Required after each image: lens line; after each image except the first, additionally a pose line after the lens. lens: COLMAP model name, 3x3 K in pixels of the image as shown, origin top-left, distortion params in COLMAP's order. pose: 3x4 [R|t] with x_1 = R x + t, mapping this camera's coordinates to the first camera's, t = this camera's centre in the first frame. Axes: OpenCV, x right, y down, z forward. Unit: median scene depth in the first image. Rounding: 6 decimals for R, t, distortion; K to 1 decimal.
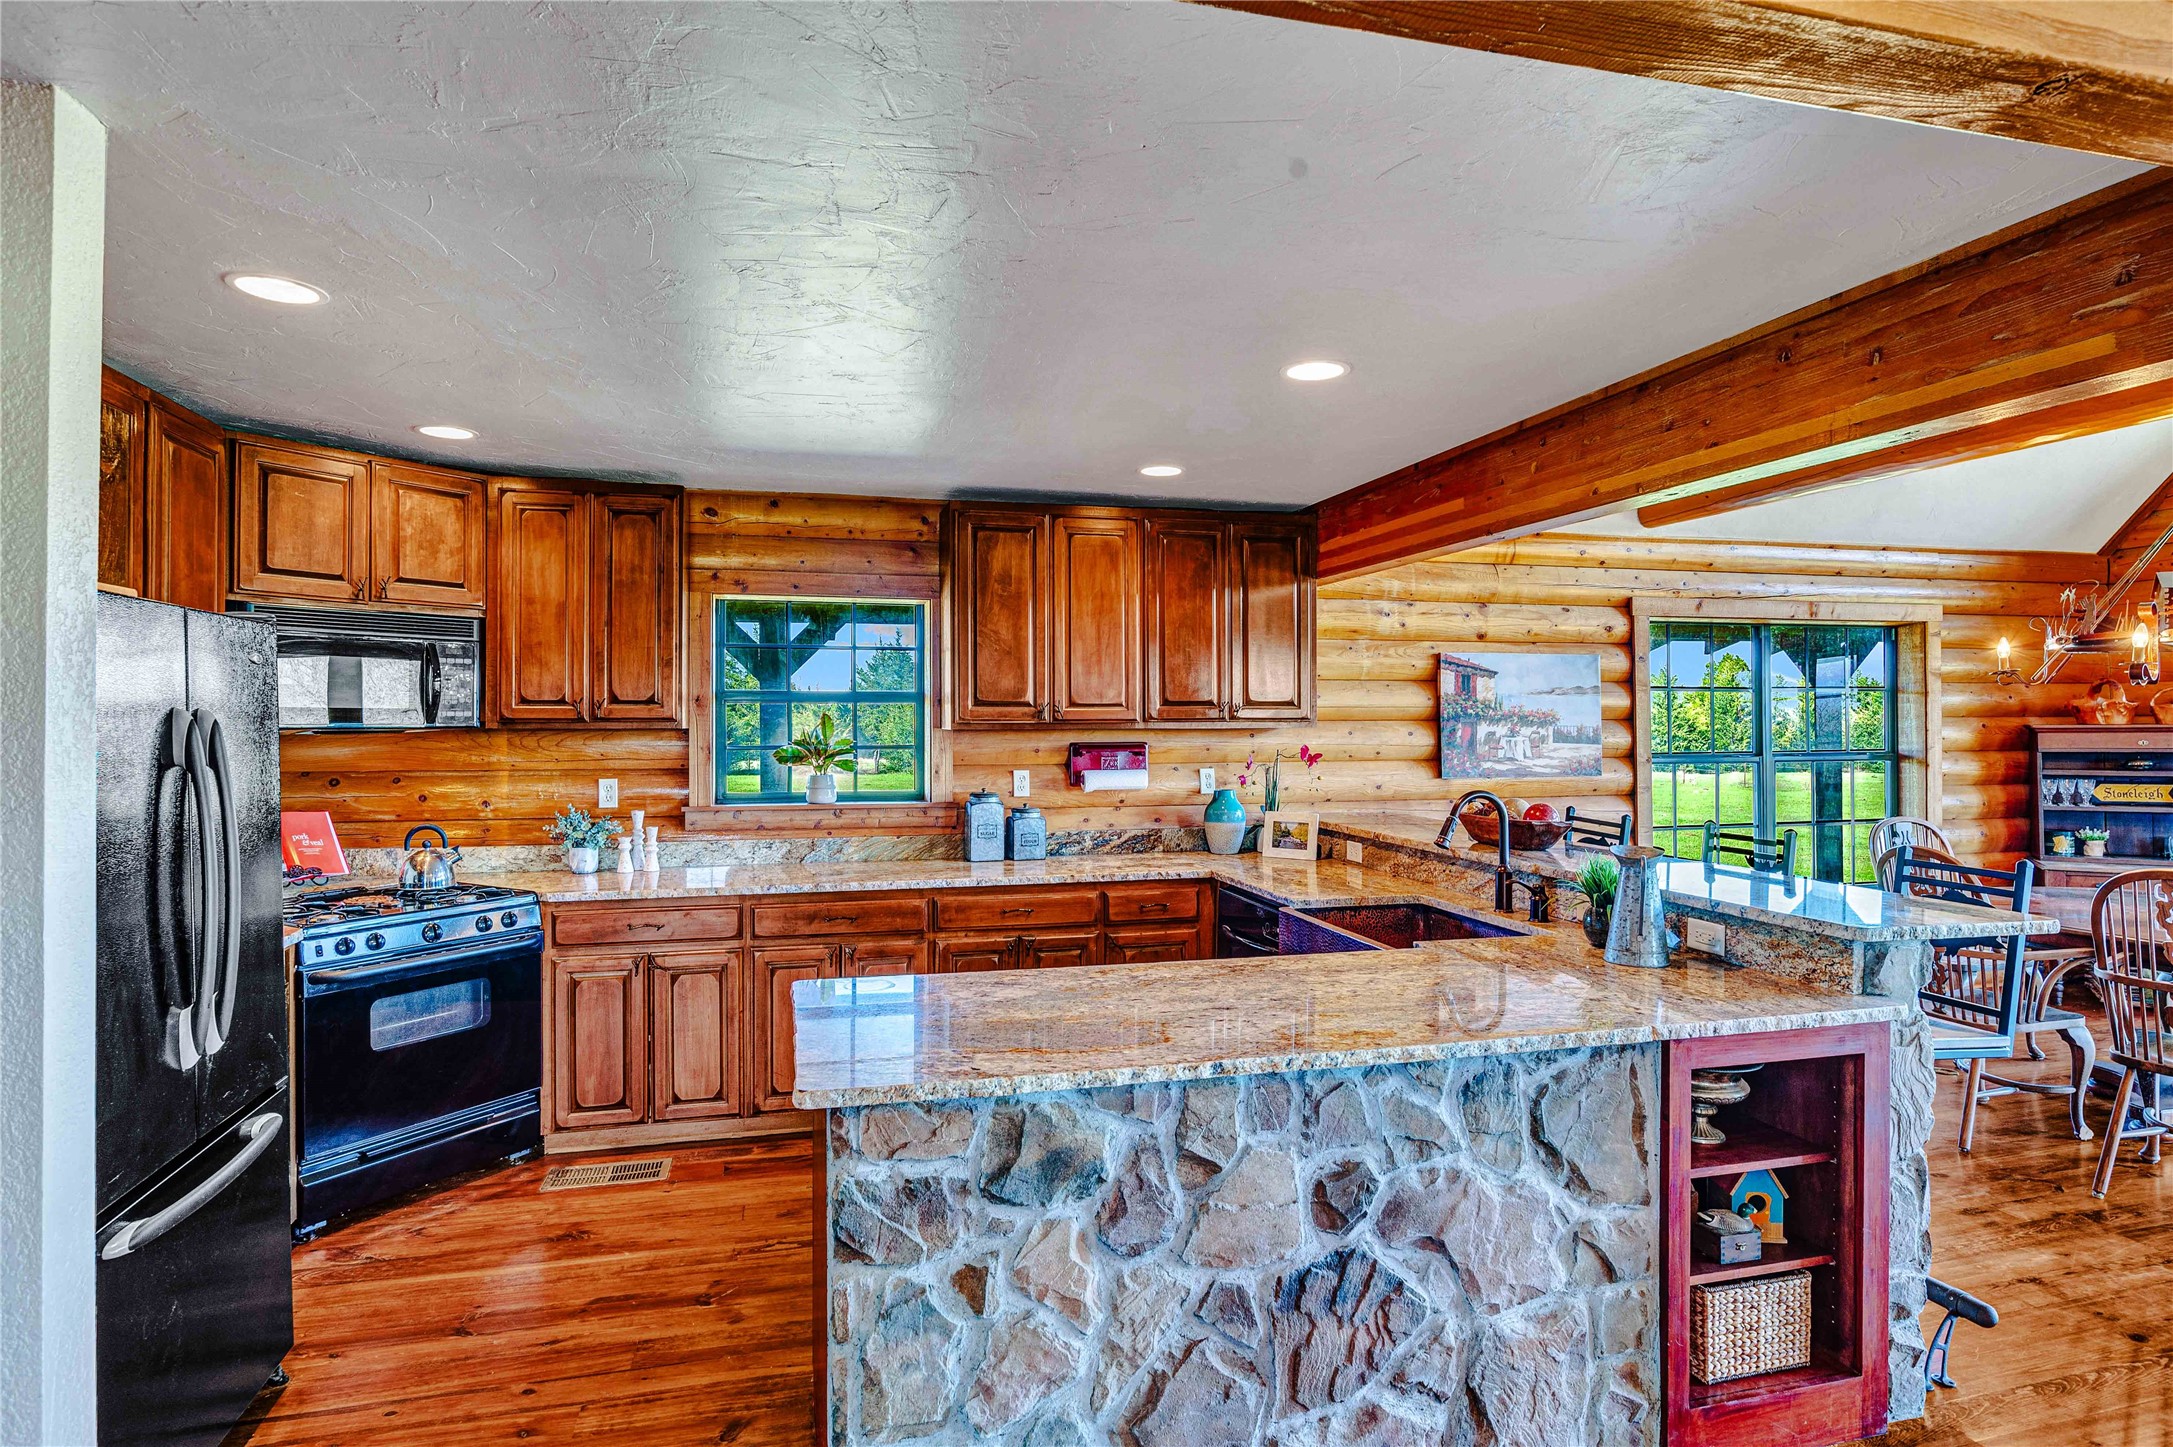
lens RADIAL K [[1174.3, 0, 1086.5], [0, 1174.3, 723.5], [0, 0, 1]] dist [-0.000440, 0.000026]
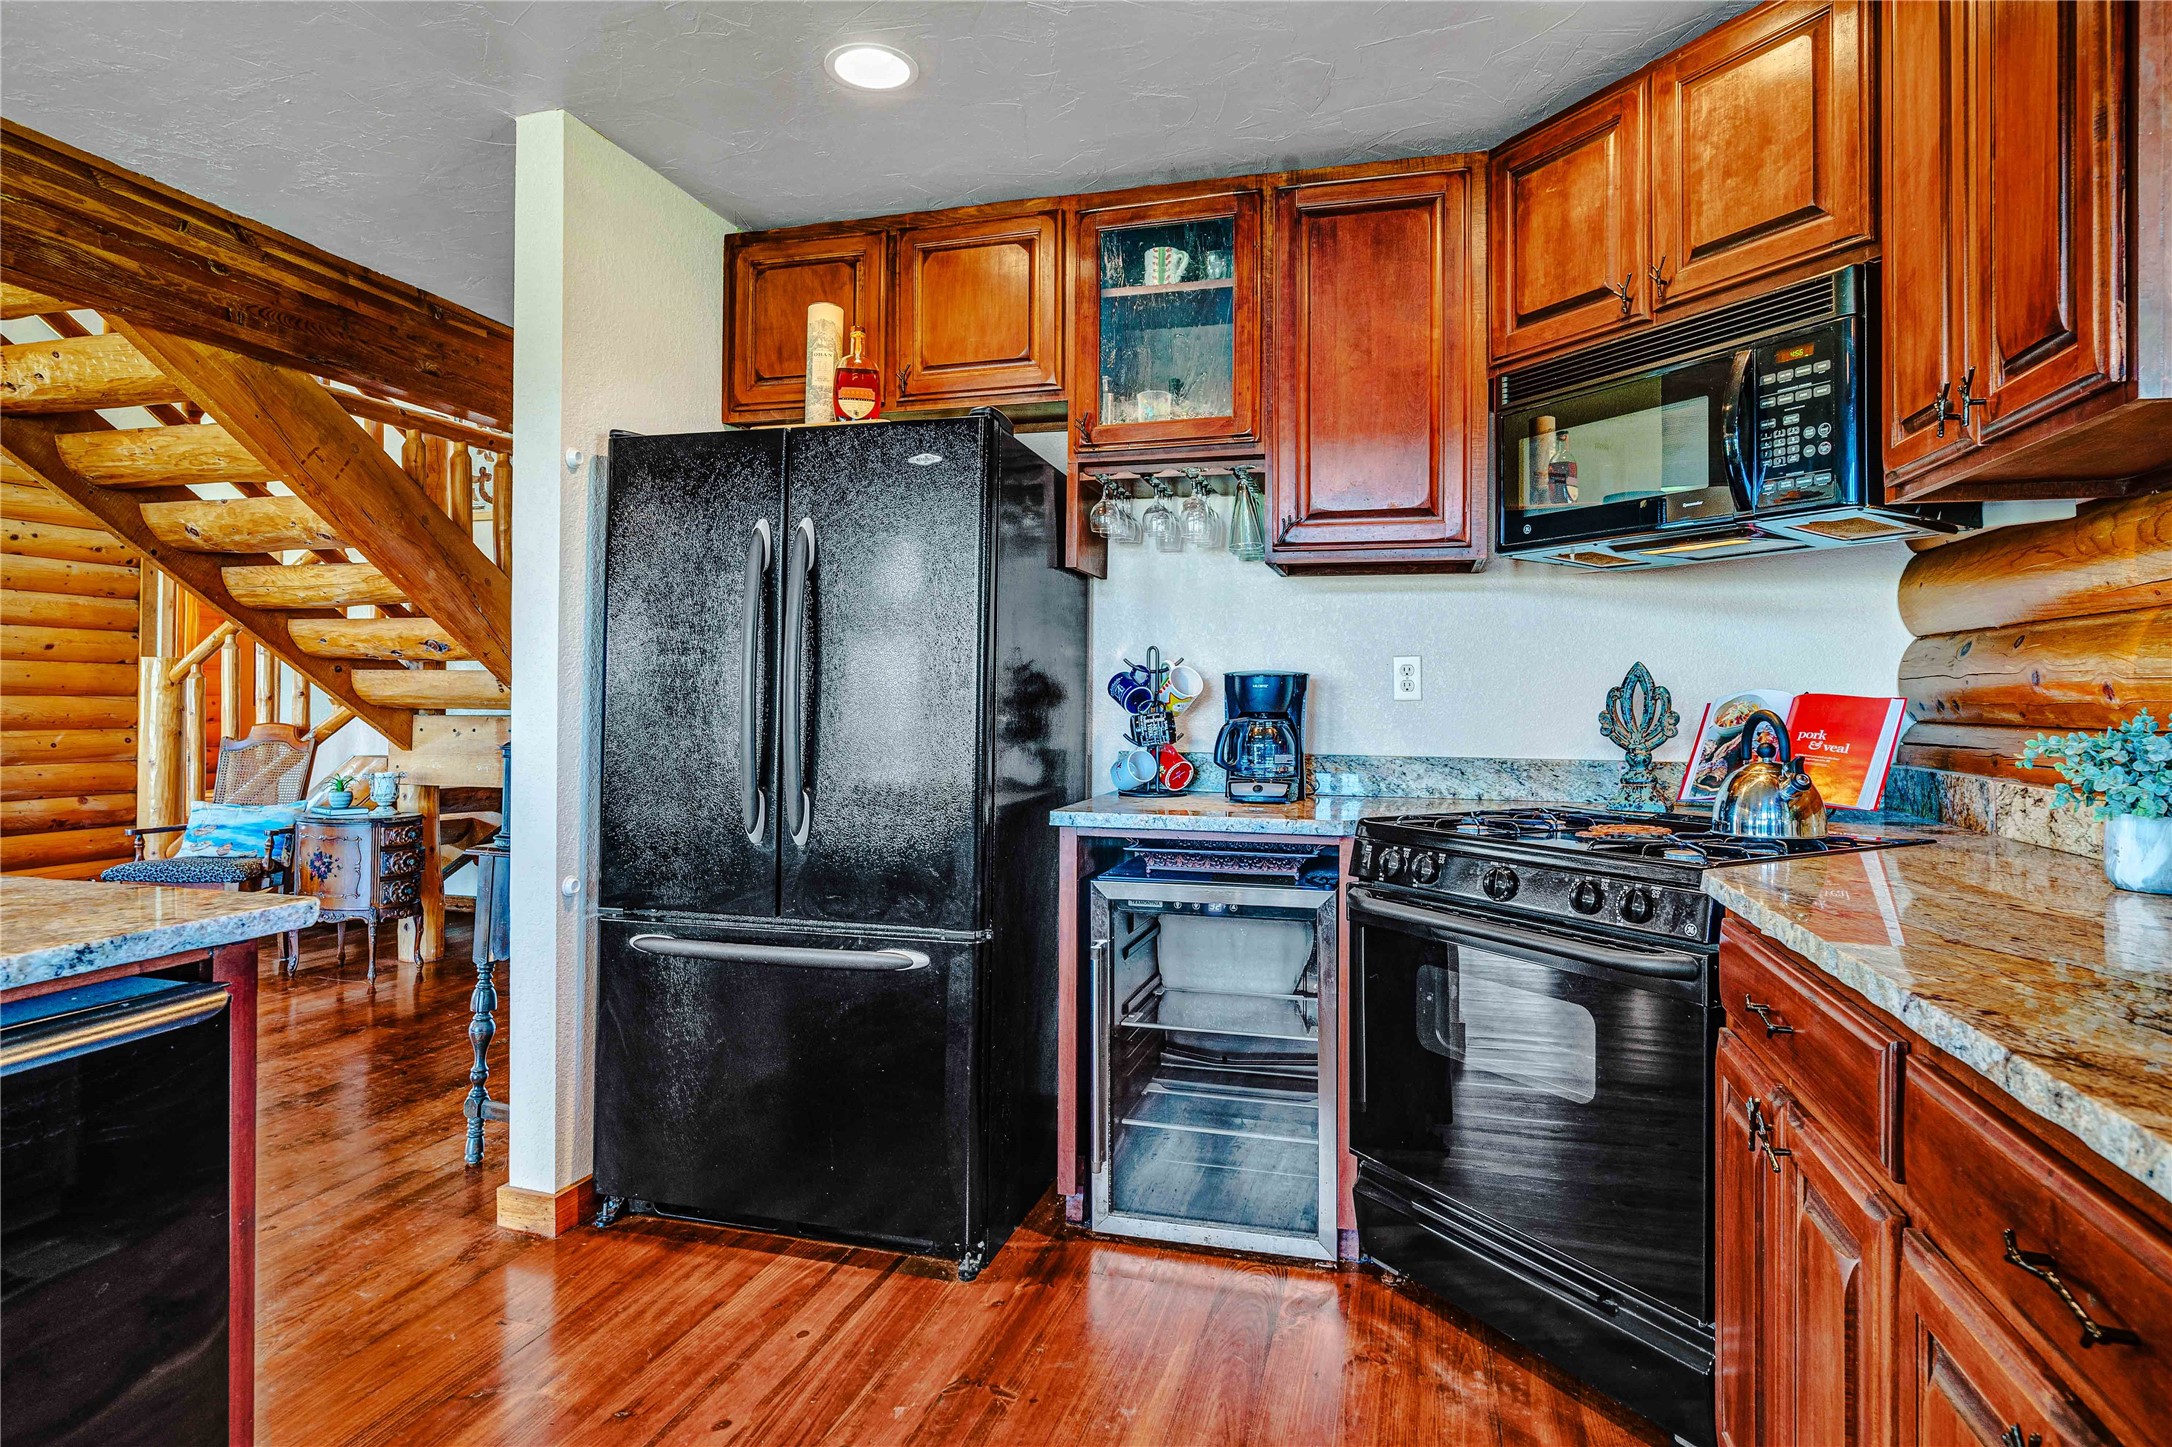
lens RADIAL K [[1190.7, 0, 1089.6], [0, 1190.7, 681.7], [0, 0, 1]] dist [-0.003111, -0.000428]
pose [[-0.519031, -0.015650, -0.854612, 0.018563], [-0.011192, 0.999871, -0.011513, 0.060558], [0.854682, 0.003589, -0.519140, 0.748937]]
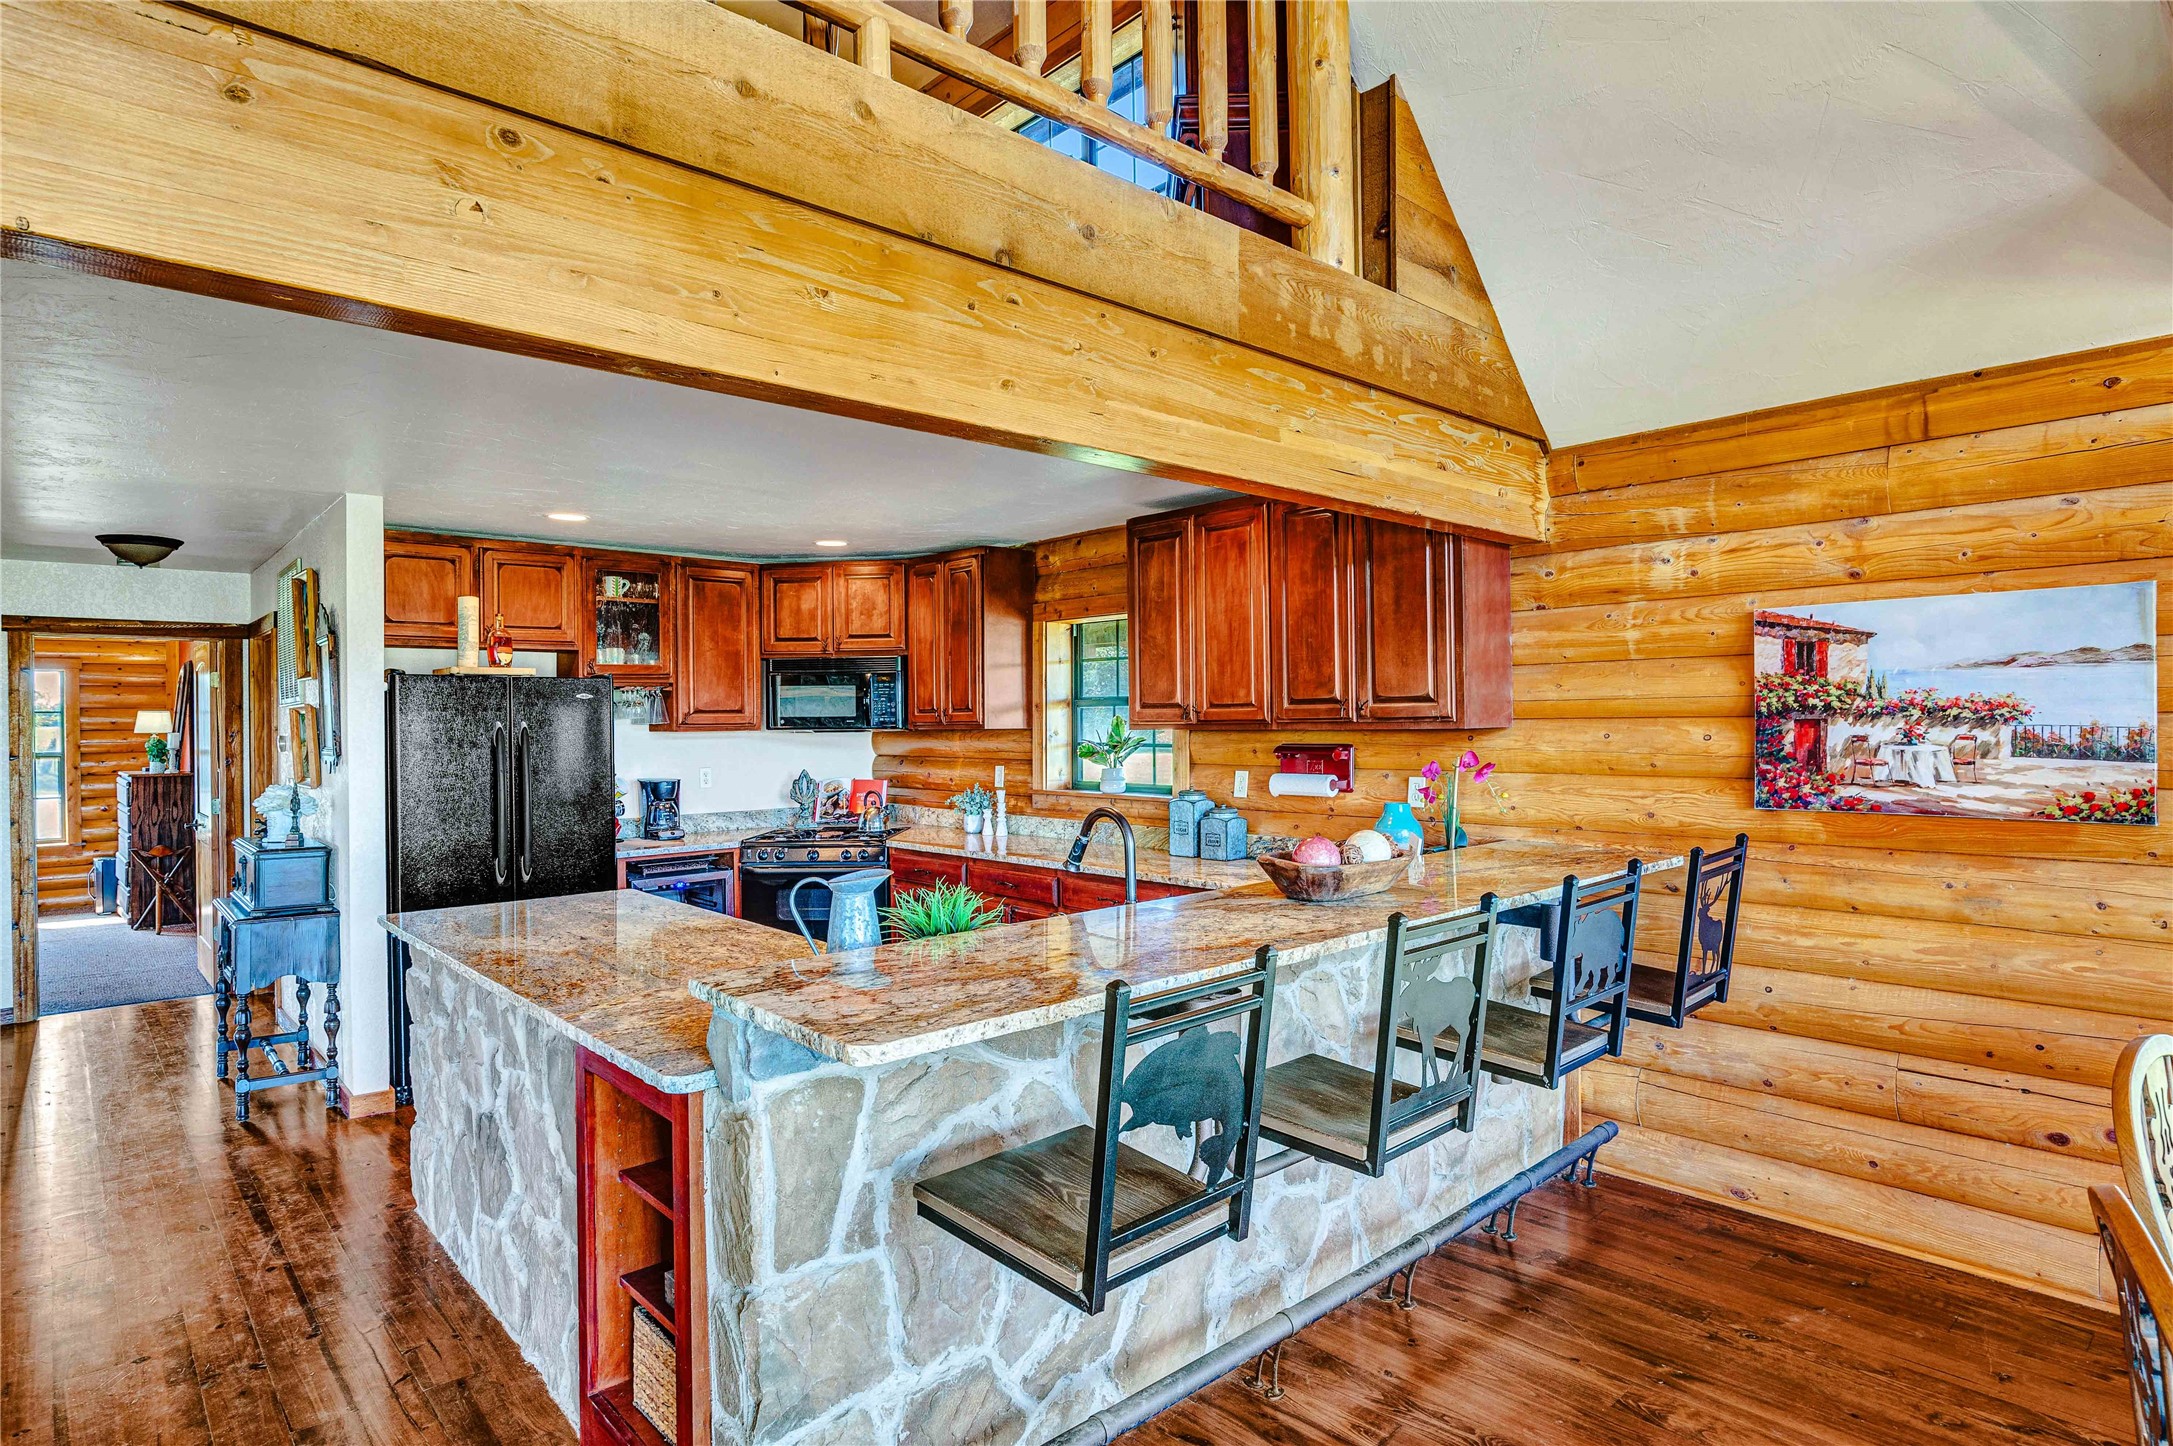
lens RADIAL K [[1174.3, 0, 1086.5], [0, 1174.3, 723.0], [0, 0, 1]] dist [-0.000440, 0.000026]
pose [[0.458957, -0.002517, -0.888455, 0.703291], [0.006351, 0.999980, 0.000447, -0.001954], [0.888436, -0.005848, 0.458964, 0.393592]]
